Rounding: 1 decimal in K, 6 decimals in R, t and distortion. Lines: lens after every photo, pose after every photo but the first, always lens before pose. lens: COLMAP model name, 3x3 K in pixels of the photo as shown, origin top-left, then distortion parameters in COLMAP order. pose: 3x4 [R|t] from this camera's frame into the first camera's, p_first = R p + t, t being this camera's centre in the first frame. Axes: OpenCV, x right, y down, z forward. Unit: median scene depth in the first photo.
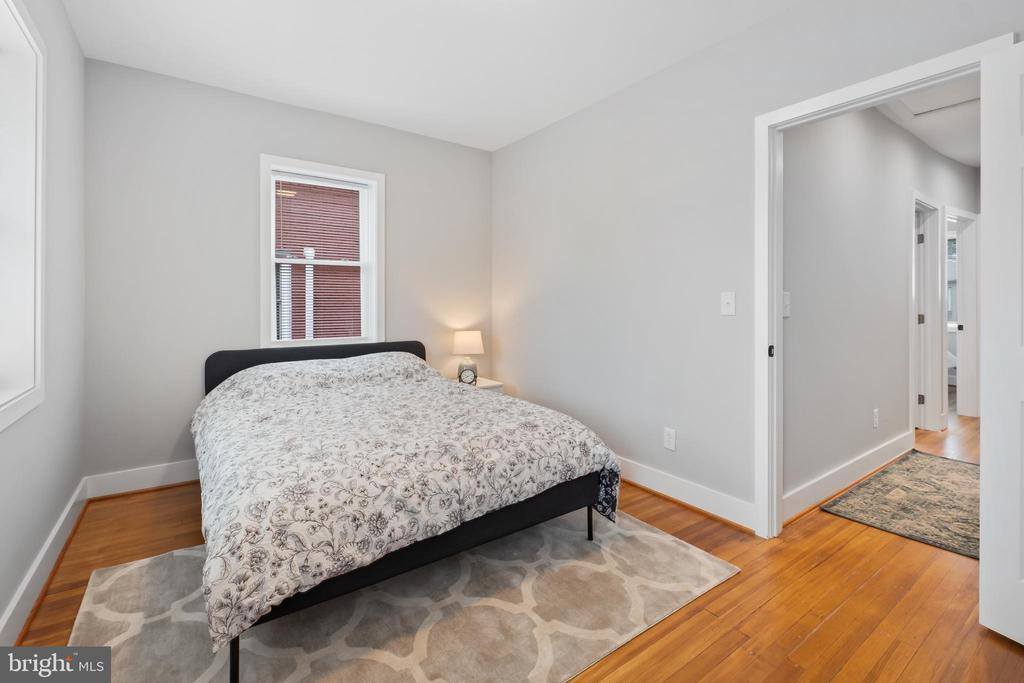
lens RADIAL K [[451.9, 0, 517.4], [0, 451.9, 317.3], [0, 0, 1]] dist [0.002220, -0.001100]
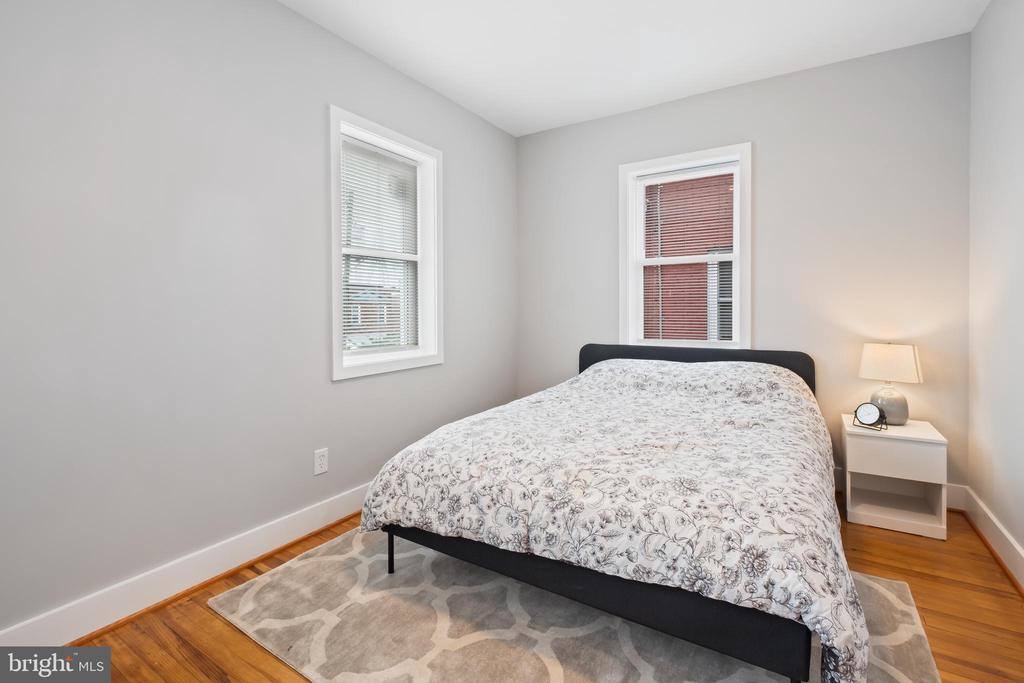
lens RADIAL K [[451.9, 0, 517.4], [0, 451.9, 317.3], [0, 0, 1]] dist [0.002220, -0.001100]
pose [[0.382594, 0.017919, -0.923743, 0.634751], [-0.017429, 0.999774, 0.012175, -0.015136], [0.923752, 0.011441, 0.382820, 0.594412]]
